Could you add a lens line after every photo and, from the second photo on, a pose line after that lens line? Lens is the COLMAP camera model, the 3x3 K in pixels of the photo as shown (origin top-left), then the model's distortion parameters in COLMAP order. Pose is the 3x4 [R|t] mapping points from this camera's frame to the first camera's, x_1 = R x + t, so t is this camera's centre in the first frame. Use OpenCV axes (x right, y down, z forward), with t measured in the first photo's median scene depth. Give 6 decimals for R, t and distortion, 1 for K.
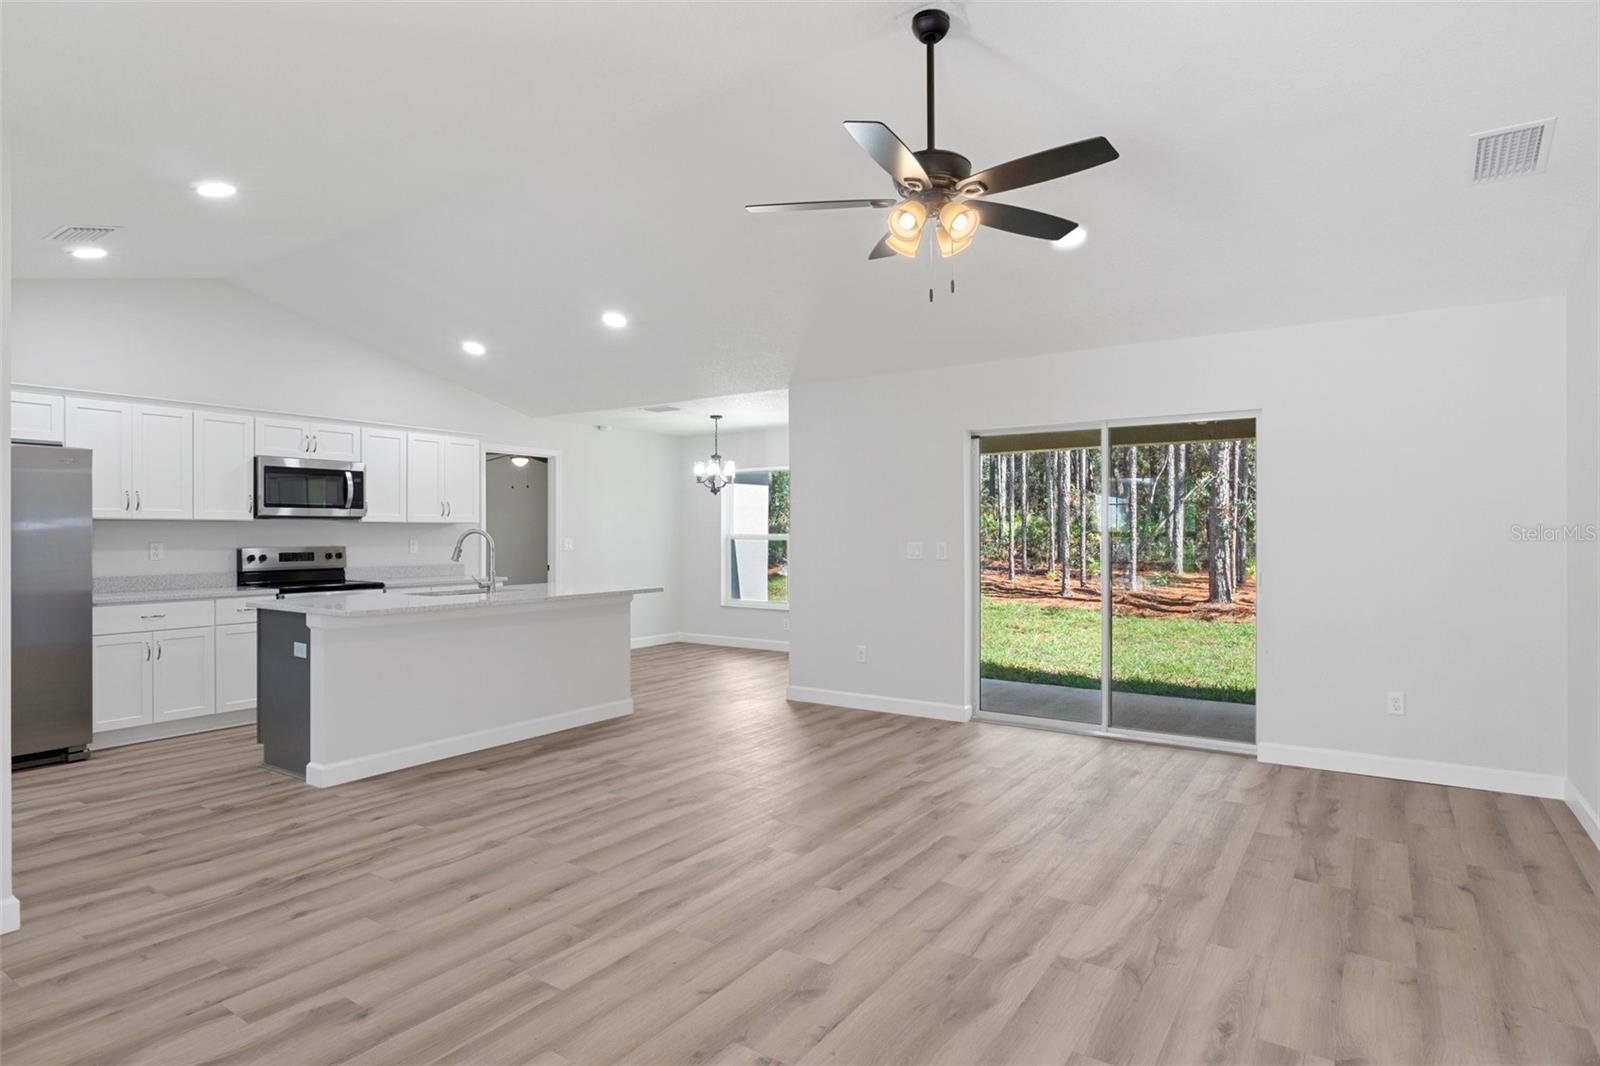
lens RADIAL K [[870.0, 0, 800.0], [0, 870.0, 533.0], [0, 0, 1]] dist [-0.000893, -0.000252]
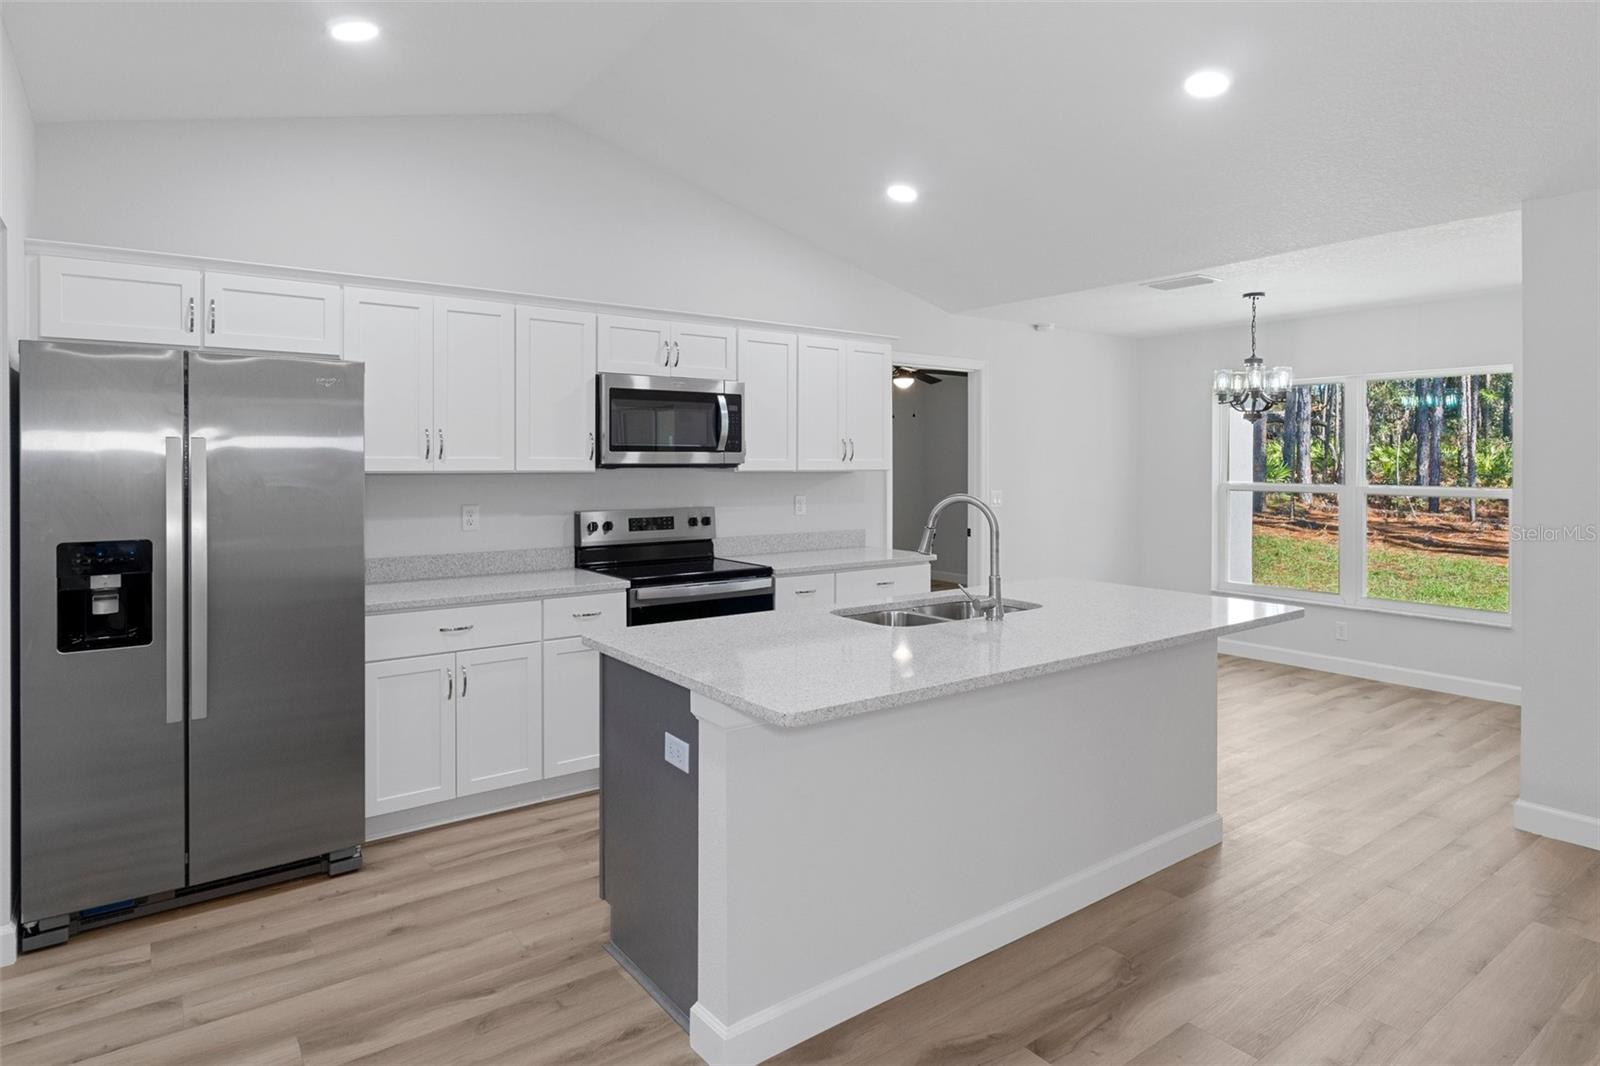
lens RADIAL K [[896.8, 0, 798.9], [0, 896.8, 468.2], [0, 0, 1]] dist [0.003664, 0.001071]
pose [[0.942389, 0.001467, -0.334516, -0.273420], [-0.000231, 0.999993, 0.003734, -0.020754], [0.334519, -0.003441, 0.942383, 0.439412]]
